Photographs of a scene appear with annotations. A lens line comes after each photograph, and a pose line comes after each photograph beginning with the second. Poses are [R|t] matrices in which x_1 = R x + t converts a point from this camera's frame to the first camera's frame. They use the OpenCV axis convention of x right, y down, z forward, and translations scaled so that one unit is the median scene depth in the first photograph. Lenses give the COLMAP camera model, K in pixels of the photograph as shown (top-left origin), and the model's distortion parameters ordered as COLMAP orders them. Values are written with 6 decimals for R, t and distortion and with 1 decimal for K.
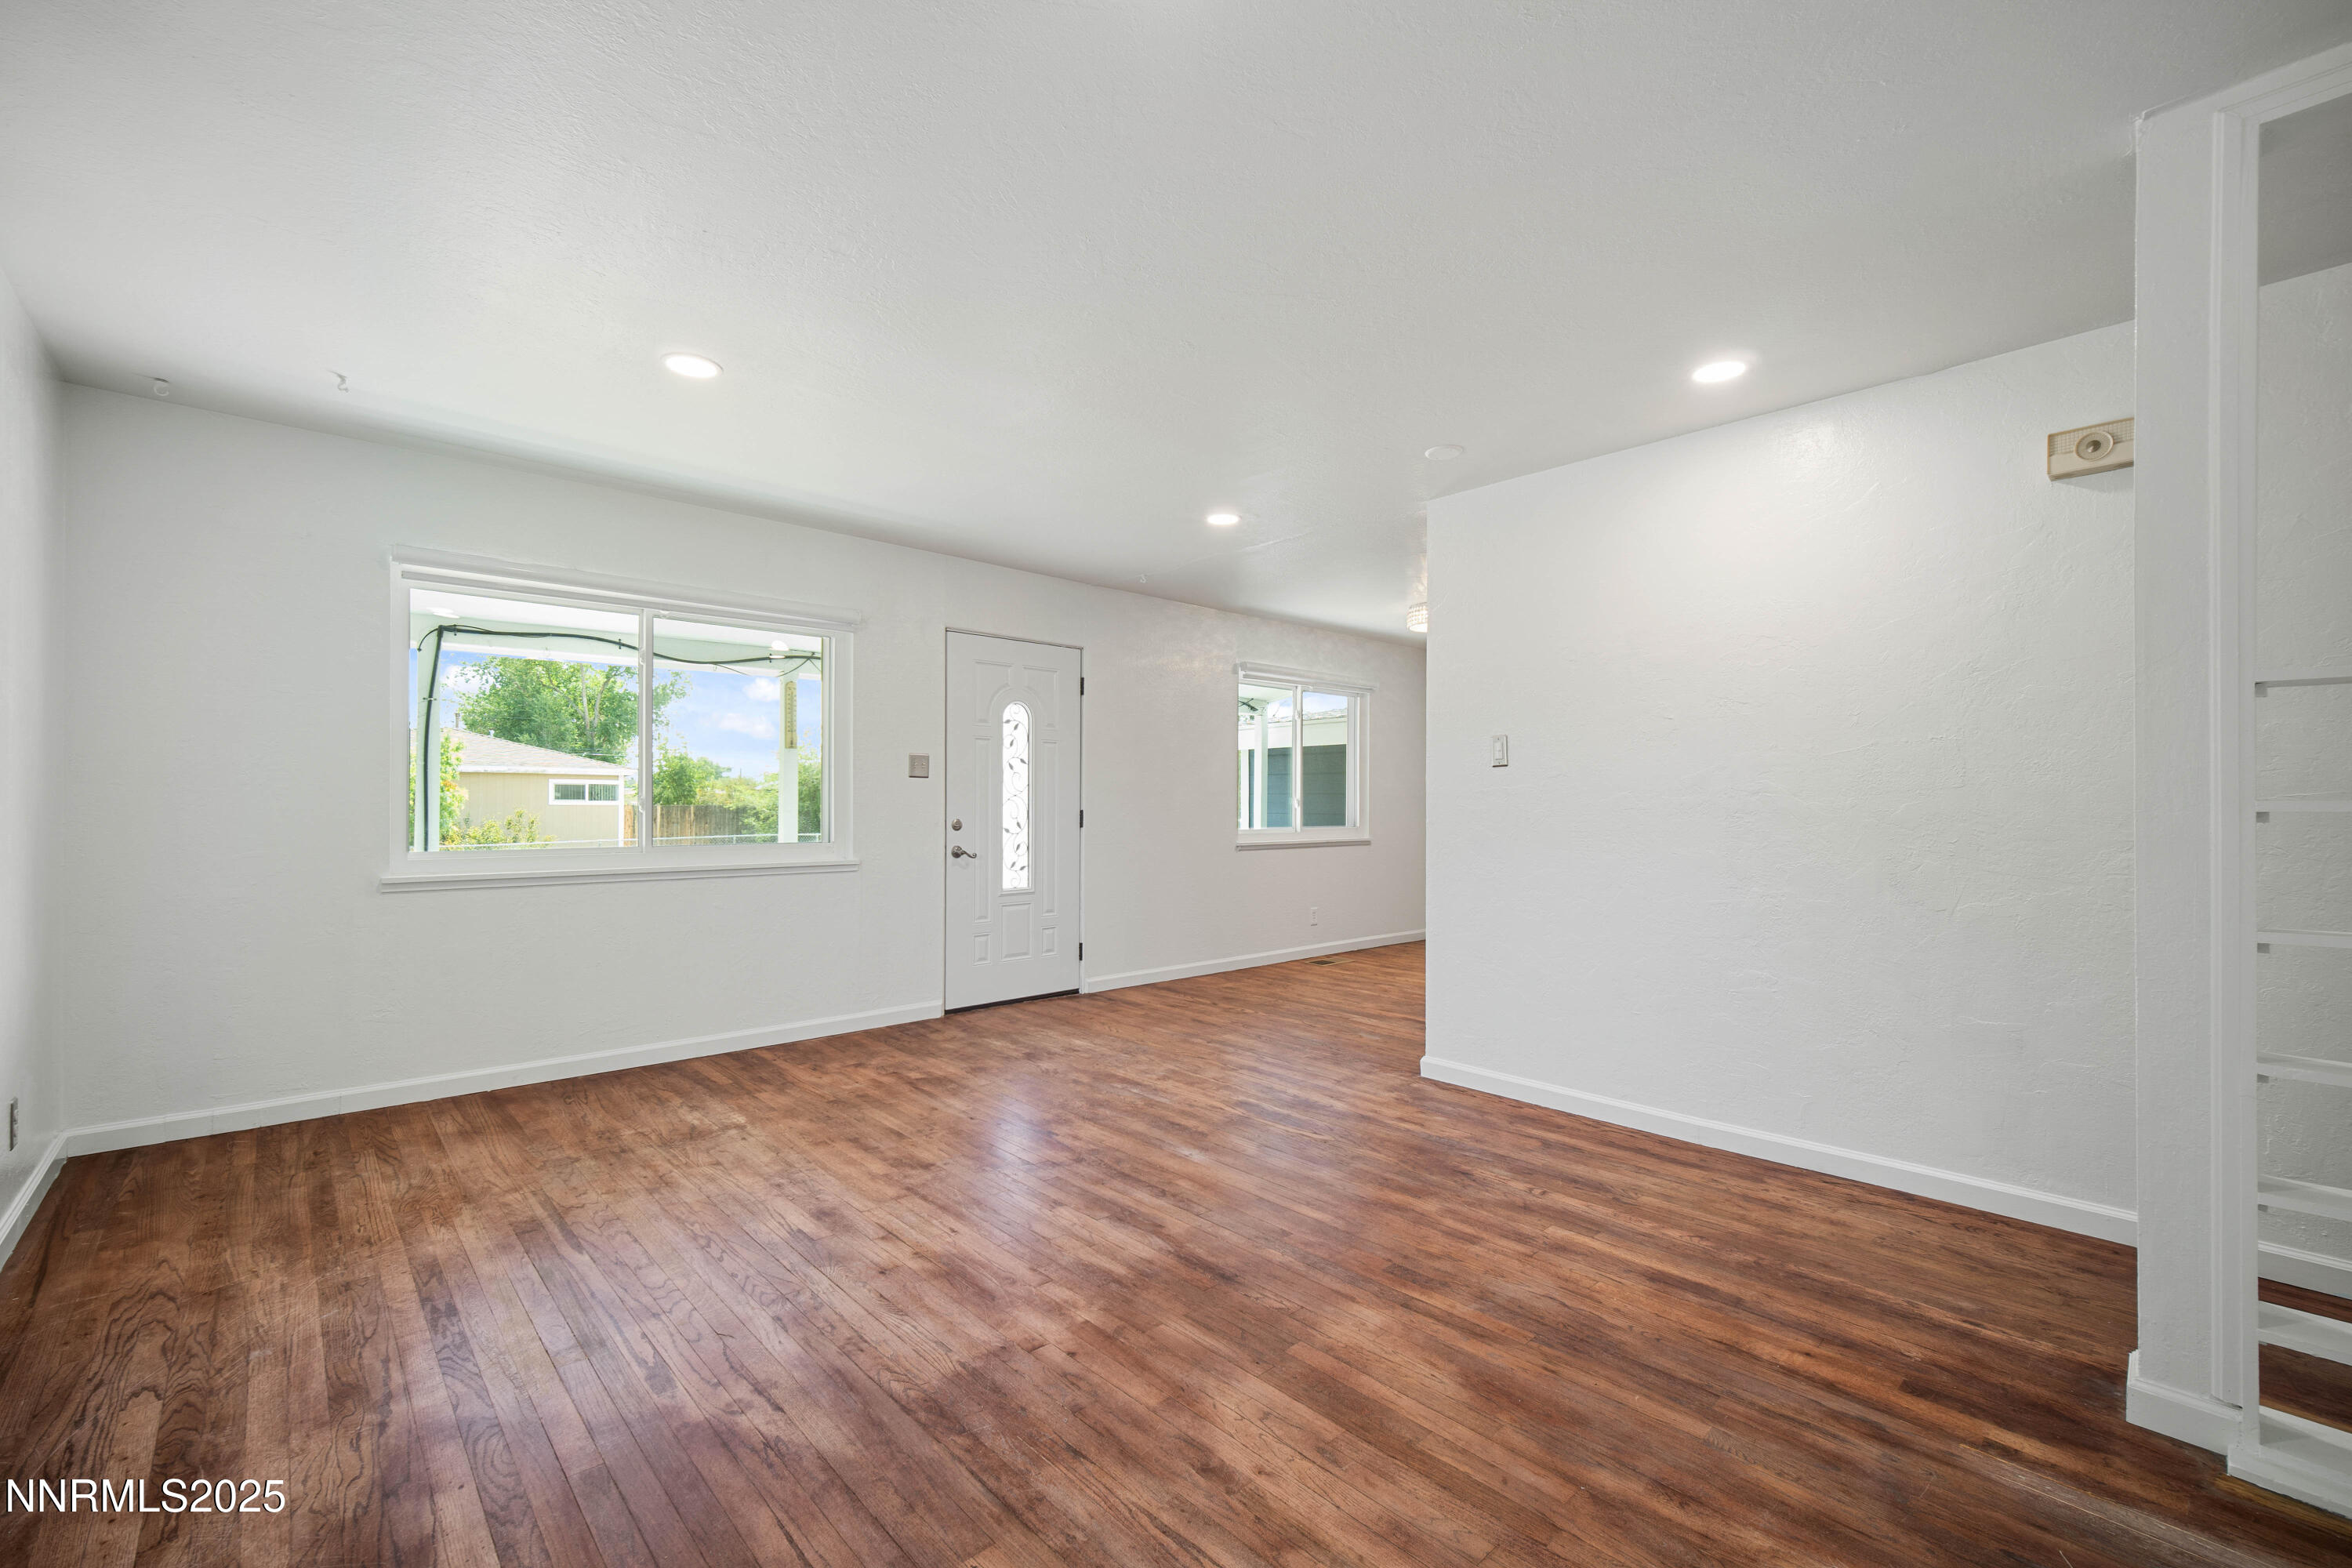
lens RADIAL K [[986.9, 0, 1178.9], [0, 986.9, 799.4], [0, 0, 1]] dist [0.001073, -0.000131]
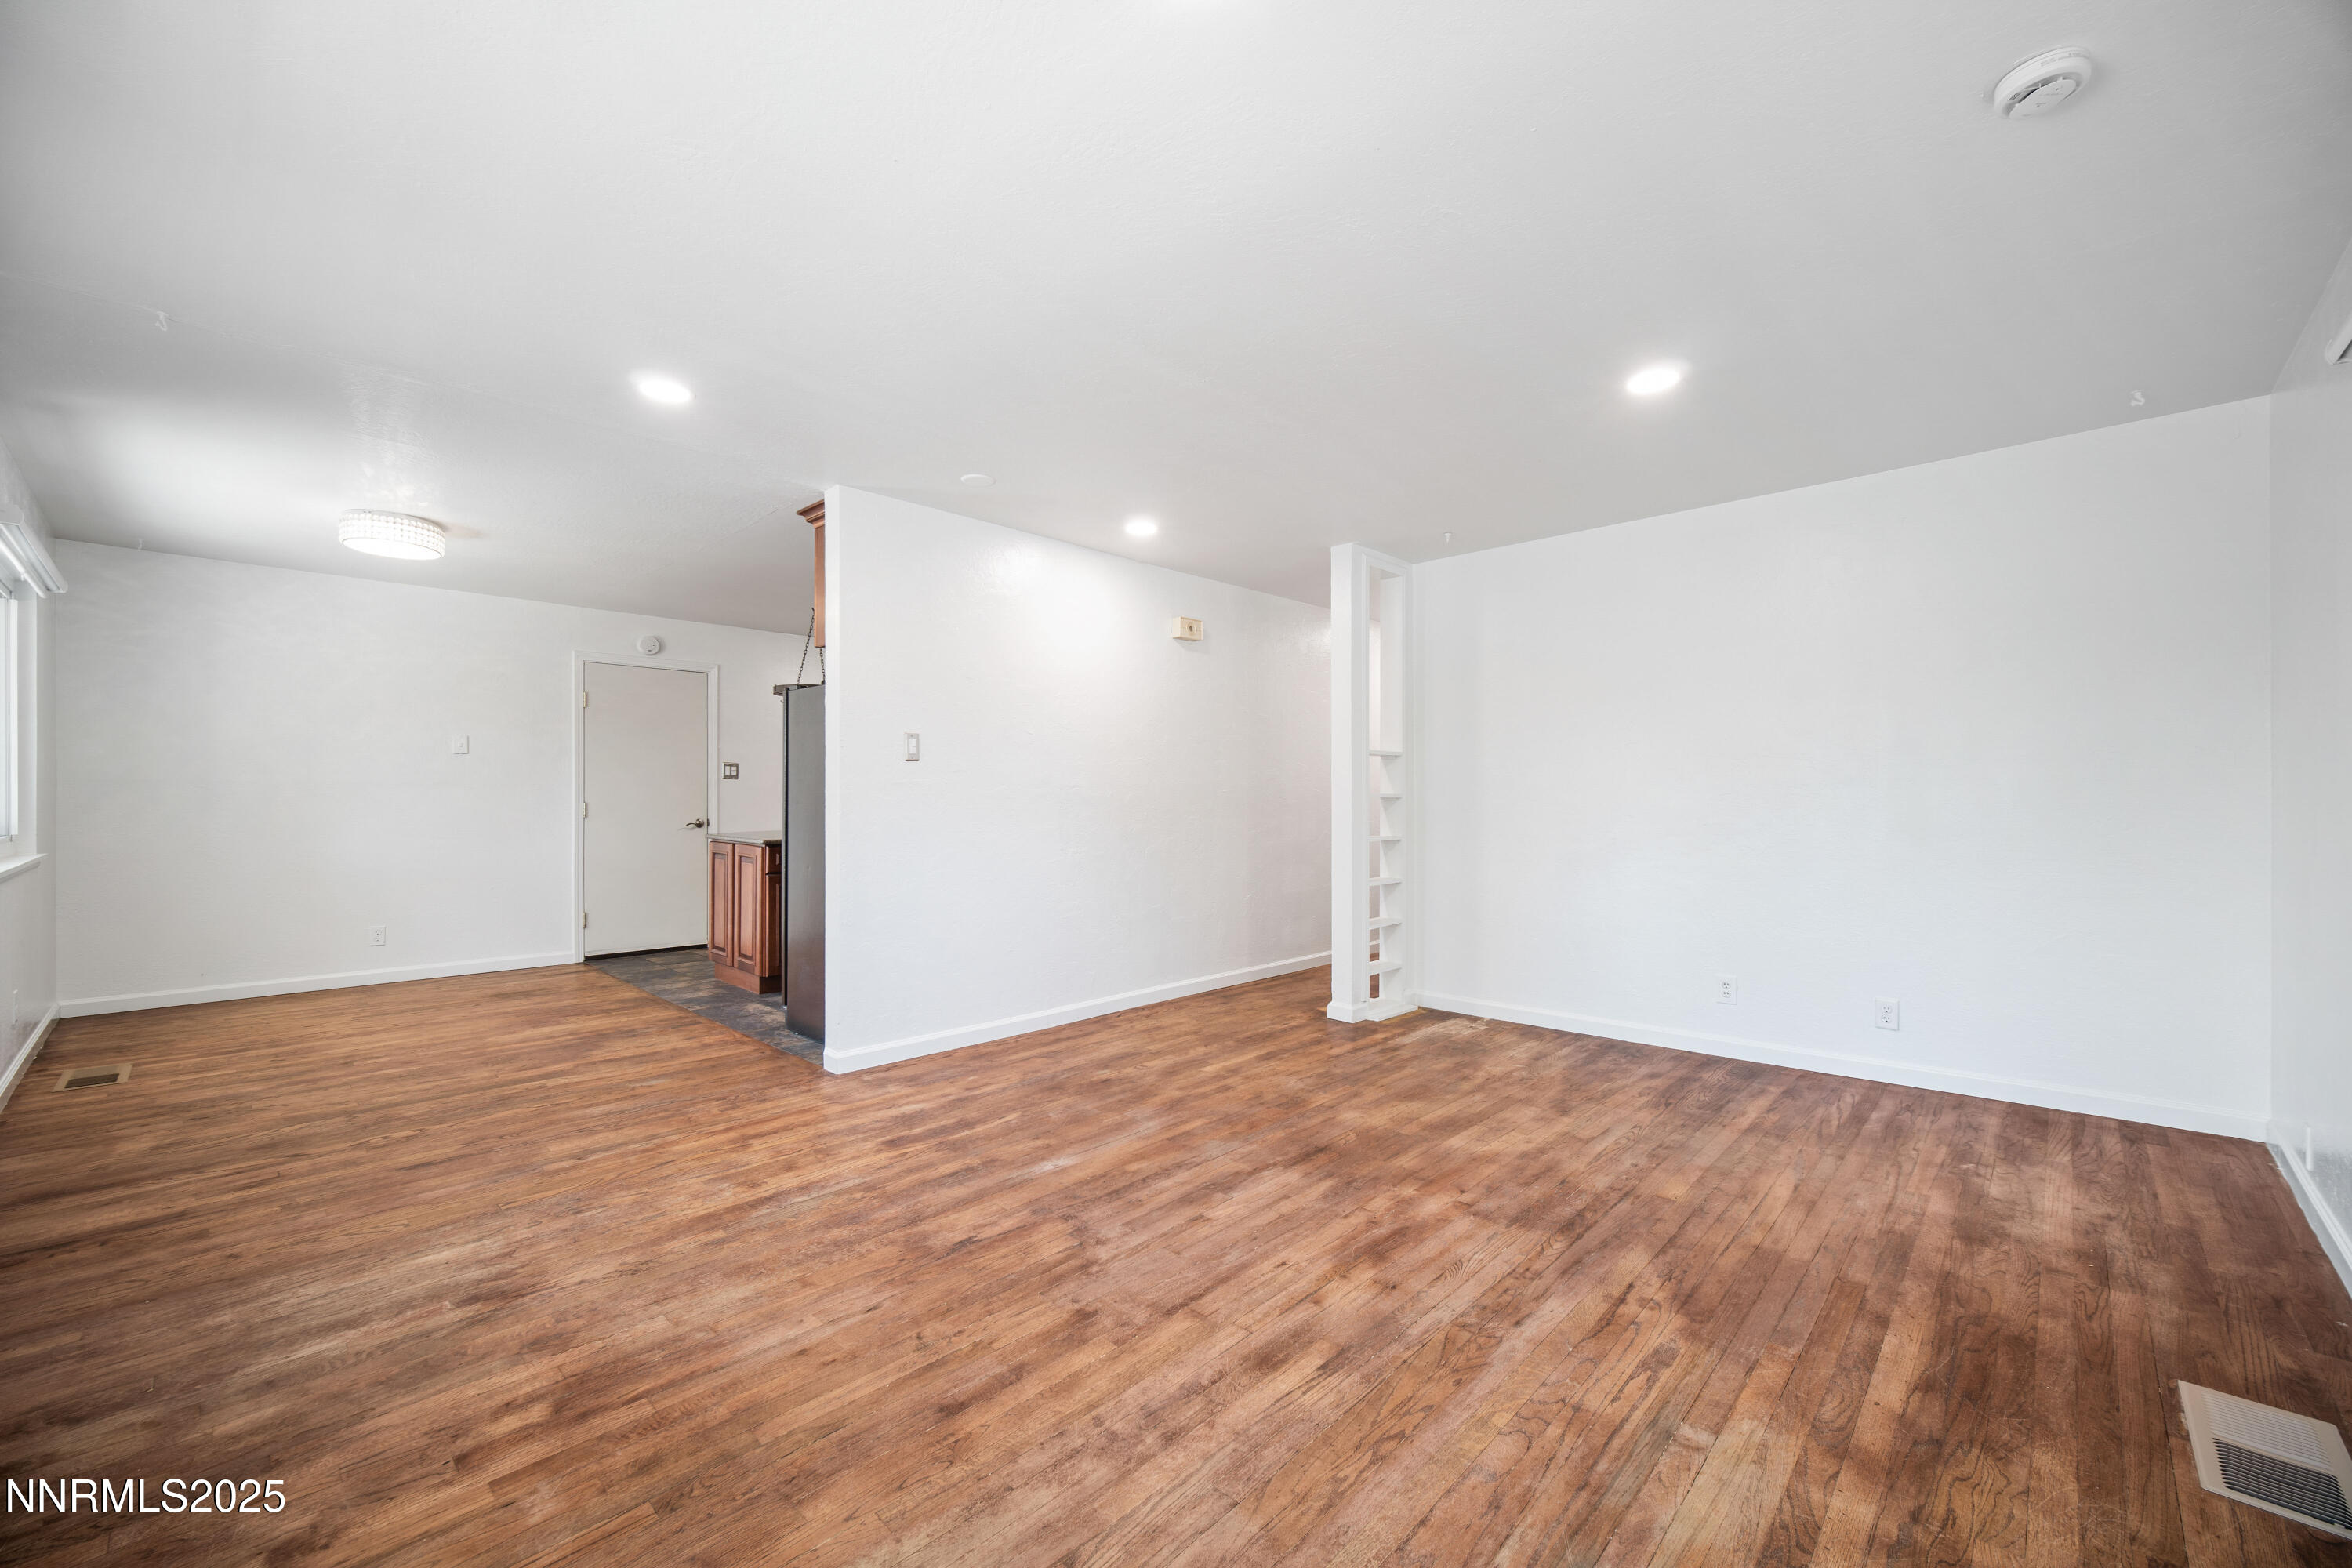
lens RADIAL K [[945.6, 0, 1156.6], [0, 945.6, 796.6], [0, 0, 1]] dist [-0.003722, 0.001436]
pose [[-0.058093, -0.003763, 0.998304, -1.014922], [-0.004993, 0.999981, 0.003479, 0.007370], [-0.998299, -0.004782, -0.058111, 1.095160]]
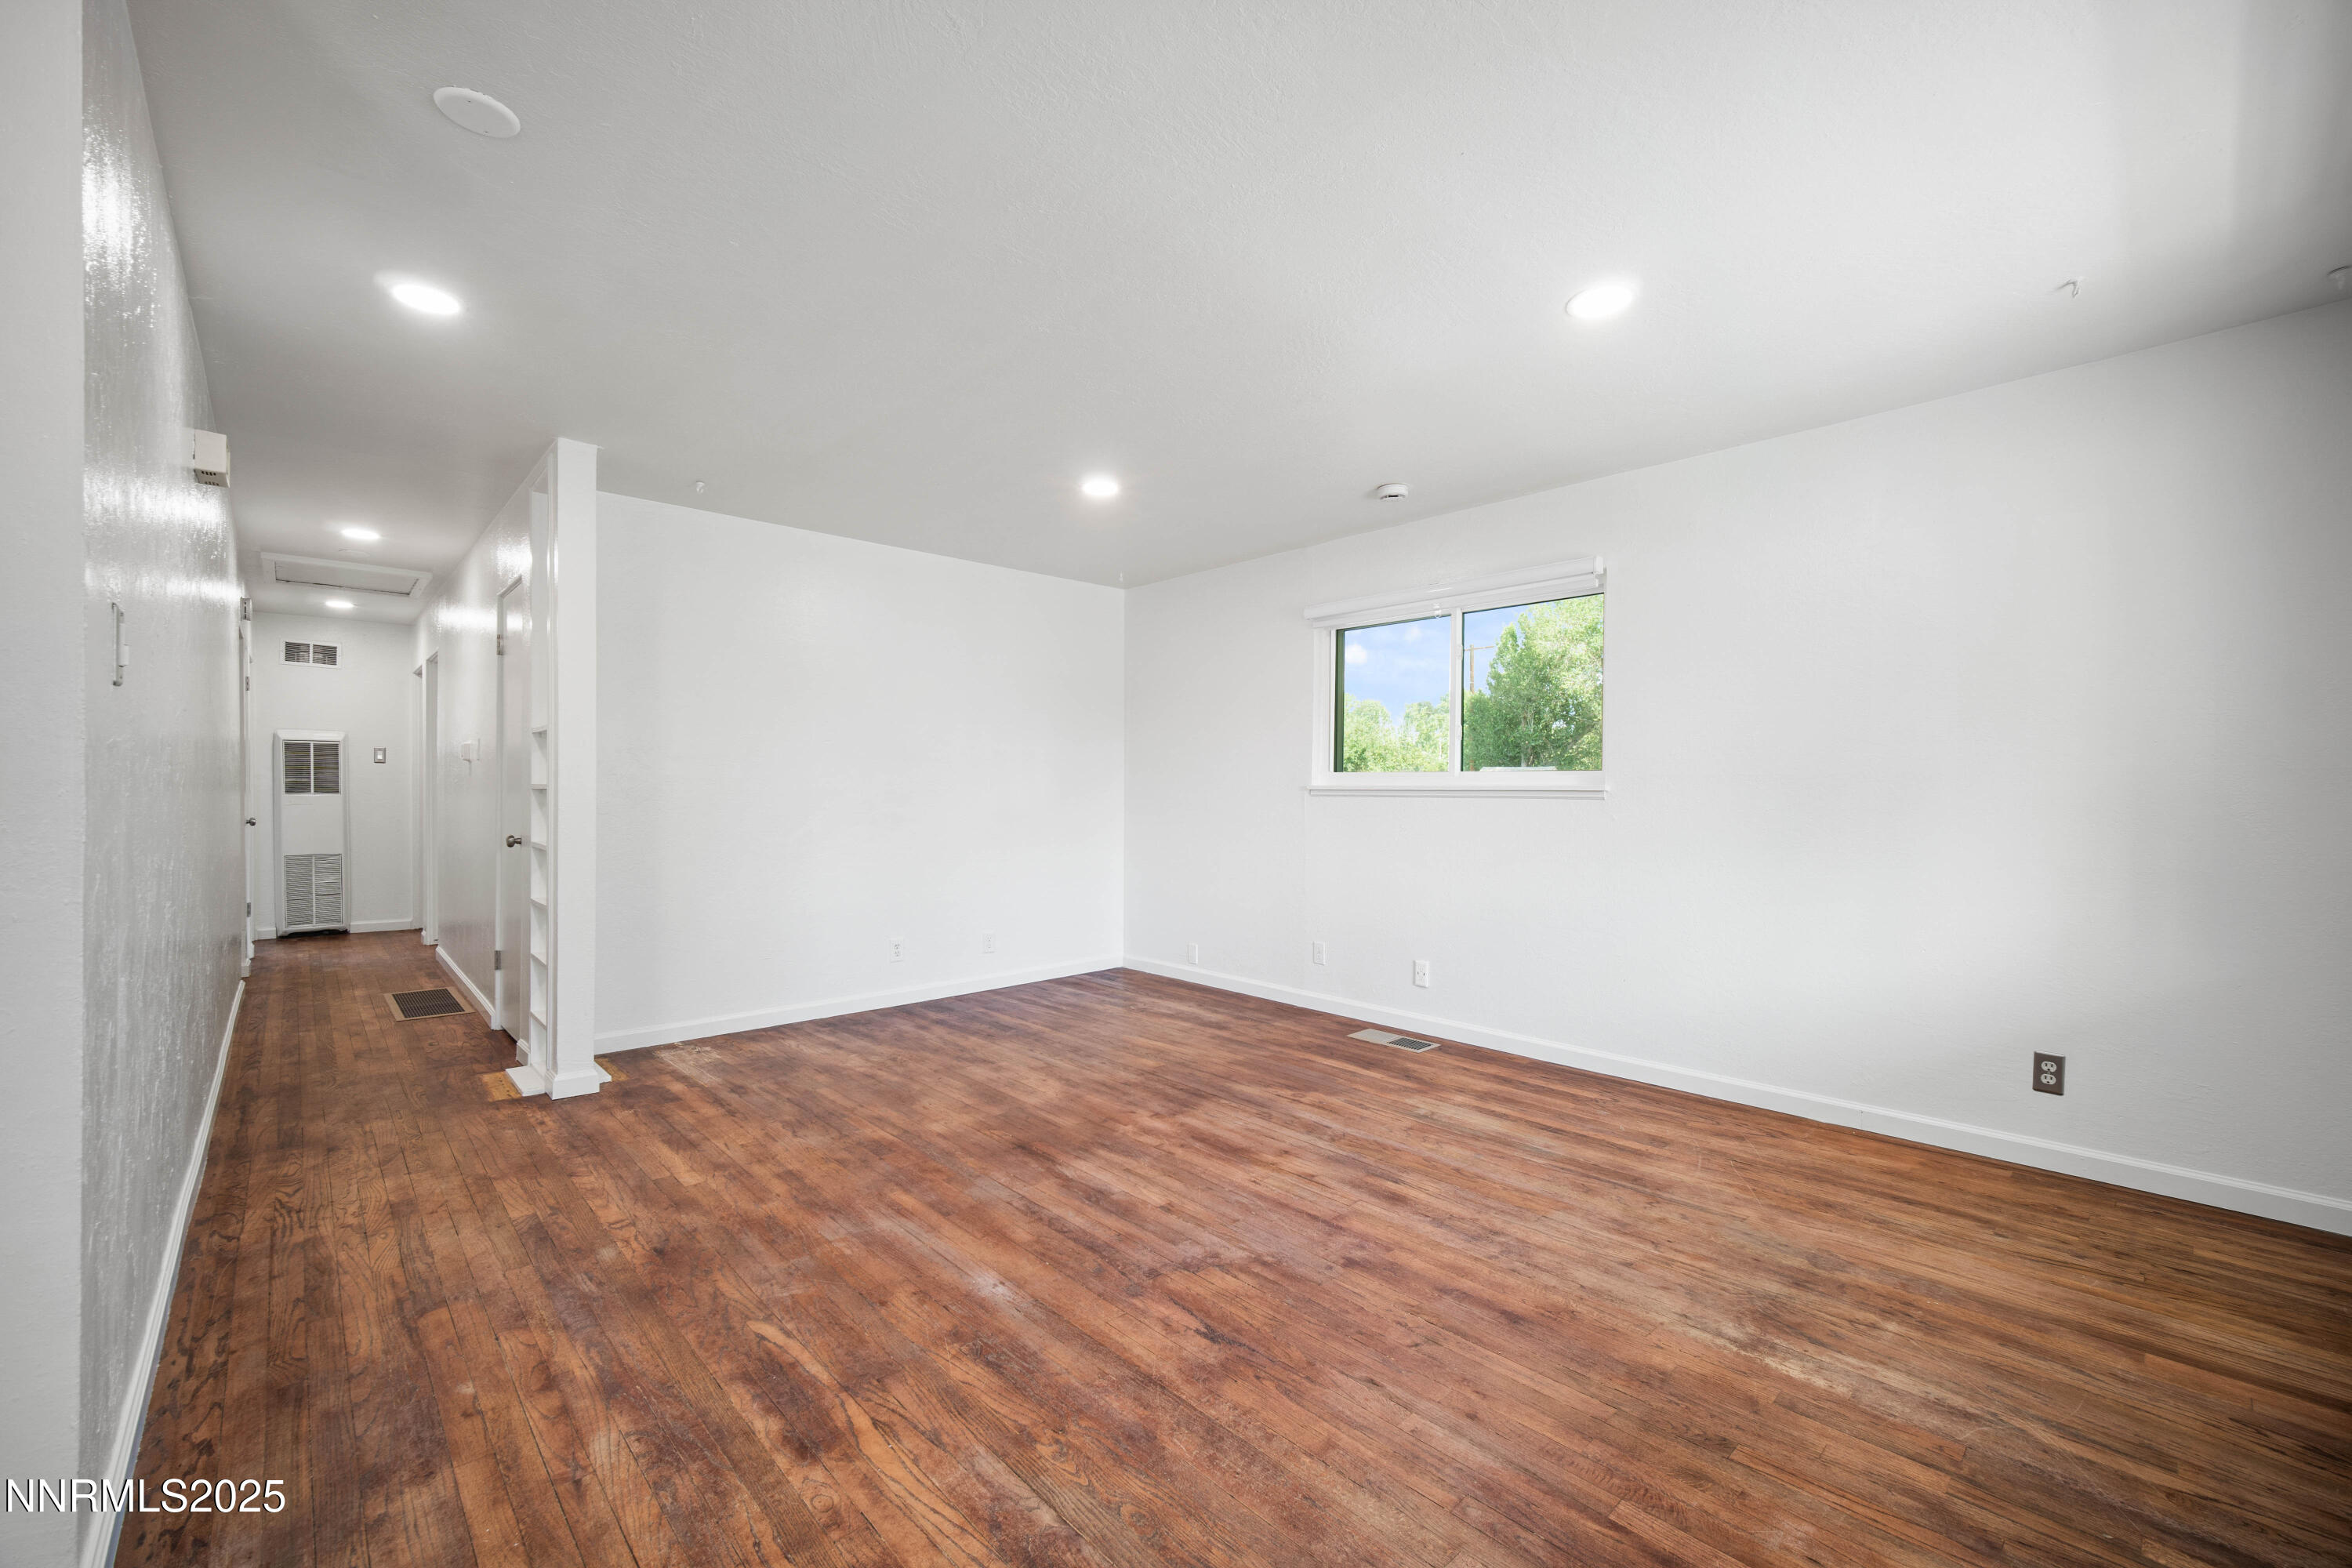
lens RADIAL K [[945.6, 0, 1194.7], [0, 945.6, 807.6], [0, 0, 1]] dist [-0.003722, 0.001436]
pose [[-0.999722, -0.010760, -0.020960, -0.127678], [-0.010996, 0.999877, 0.011198, 0.013538], [0.020837, 0.011425, -0.999718, 1.908502]]
